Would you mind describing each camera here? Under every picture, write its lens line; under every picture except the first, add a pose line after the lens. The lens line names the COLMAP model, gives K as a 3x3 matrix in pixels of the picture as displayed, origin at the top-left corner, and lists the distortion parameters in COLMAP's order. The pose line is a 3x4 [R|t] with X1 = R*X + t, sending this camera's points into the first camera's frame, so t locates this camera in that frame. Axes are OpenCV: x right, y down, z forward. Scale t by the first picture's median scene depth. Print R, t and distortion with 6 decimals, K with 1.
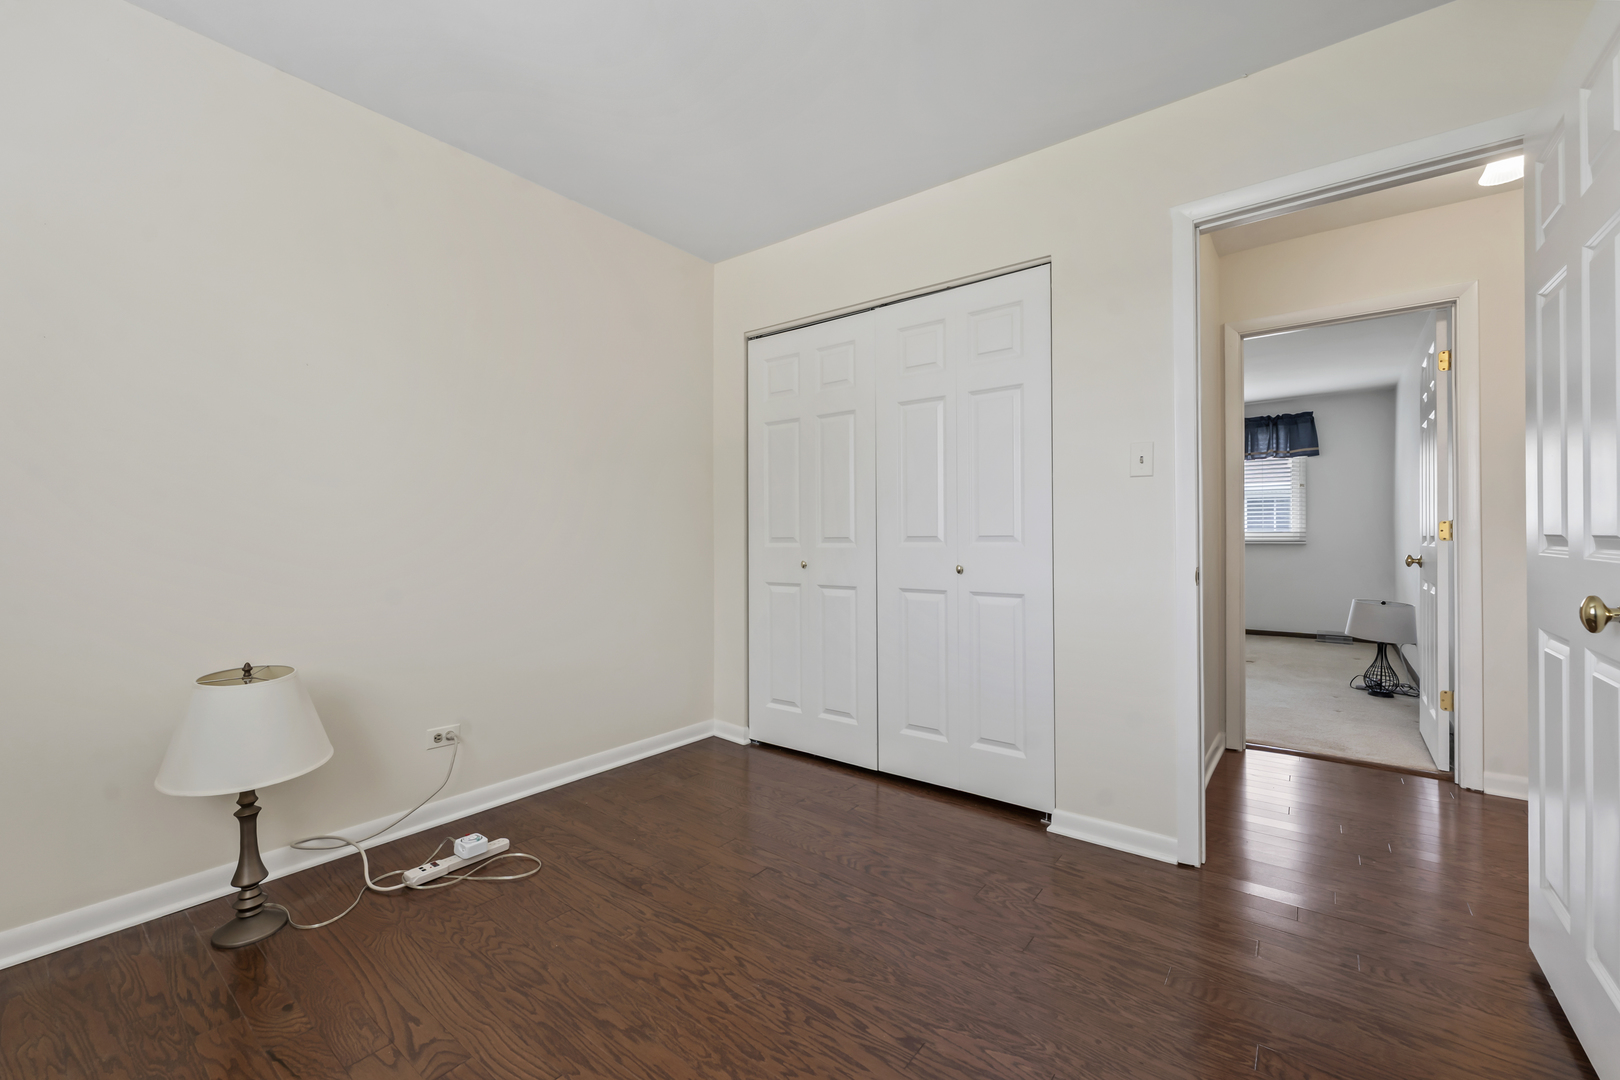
lens RADIAL K [[649.8, 0, 810.0], [0, 649.8, 540.0], [0, 0, 1]] dist [-0.001431, -0.000029]
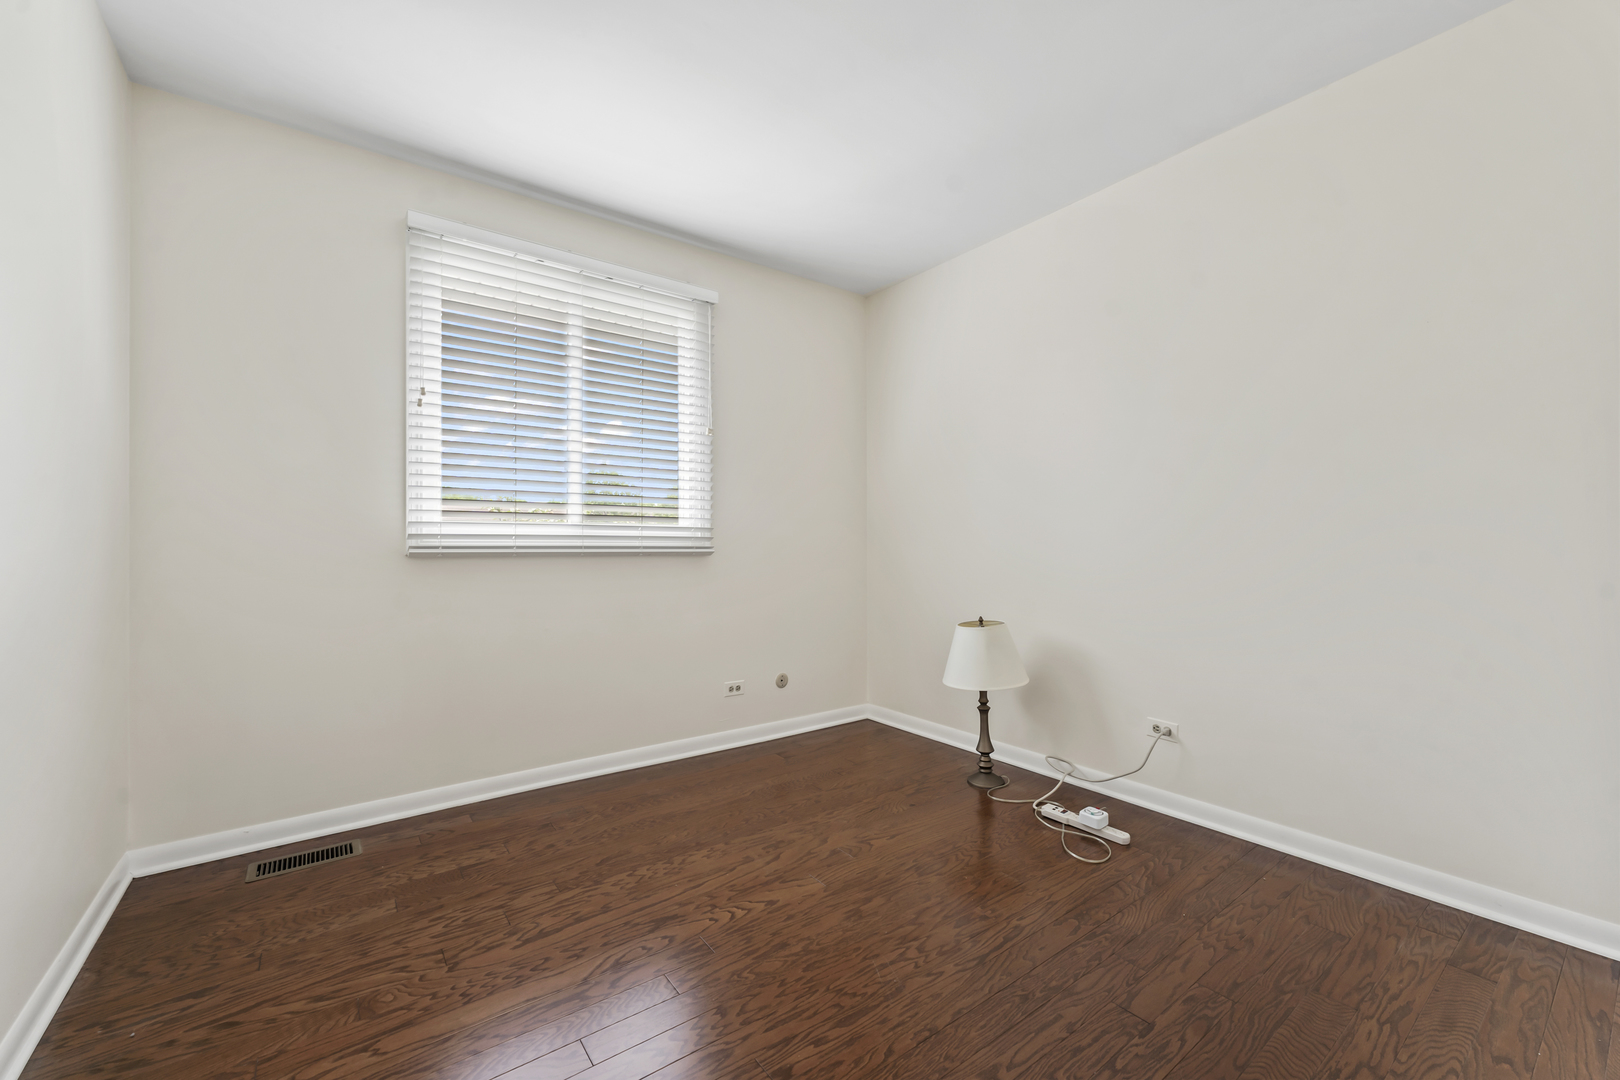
lens RADIAL K [[649.8, 0, 810.0], [0, 649.8, 540.0], [0, 0, 1]] dist [-0.001431, -0.000029]
pose [[-0.261982, -0.002900, -0.965068, 0.832893], [-0.005781, 0.999982, -0.001436, 0.001585], [0.965056, 0.005203, -0.261994, 1.012088]]
